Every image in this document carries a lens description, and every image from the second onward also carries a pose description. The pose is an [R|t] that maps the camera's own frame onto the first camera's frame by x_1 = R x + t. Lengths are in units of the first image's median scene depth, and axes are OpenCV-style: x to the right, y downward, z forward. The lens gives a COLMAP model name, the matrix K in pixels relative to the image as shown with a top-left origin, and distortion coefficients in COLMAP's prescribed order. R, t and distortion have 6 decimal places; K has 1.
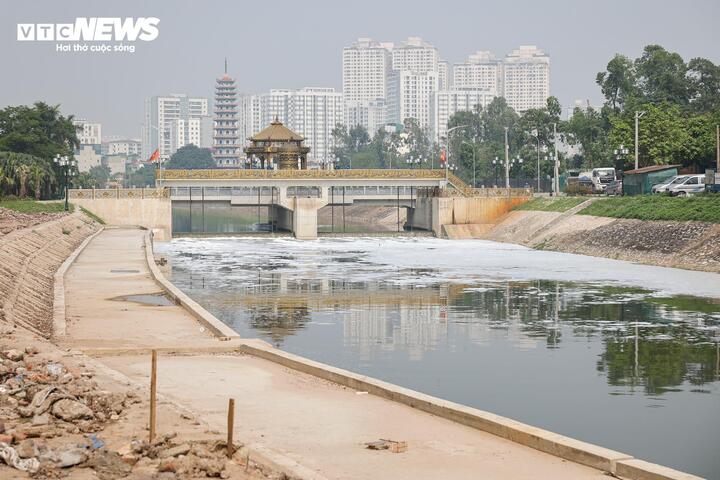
lens RADIAL K [[1454.0, 0, 360.0], [0, 1454.0, 240.0], [0, 0, 1]] dist [0.005721, 0.071561]
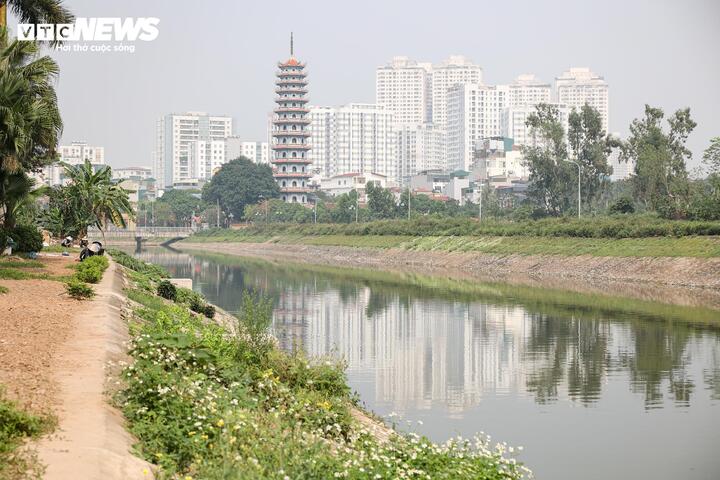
lens RADIAL K [[1454.0, 0, 360.0], [0, 1454.0, 240.0], [0, 0, 1]] dist [0.005721, 0.071561]
pose [[0.999993, 0.003622, 0.000406, -0.032550], [-0.003610, 0.999652, -0.026132, -0.005380], [-0.000501, 0.026130, 0.999658, 0.173285]]
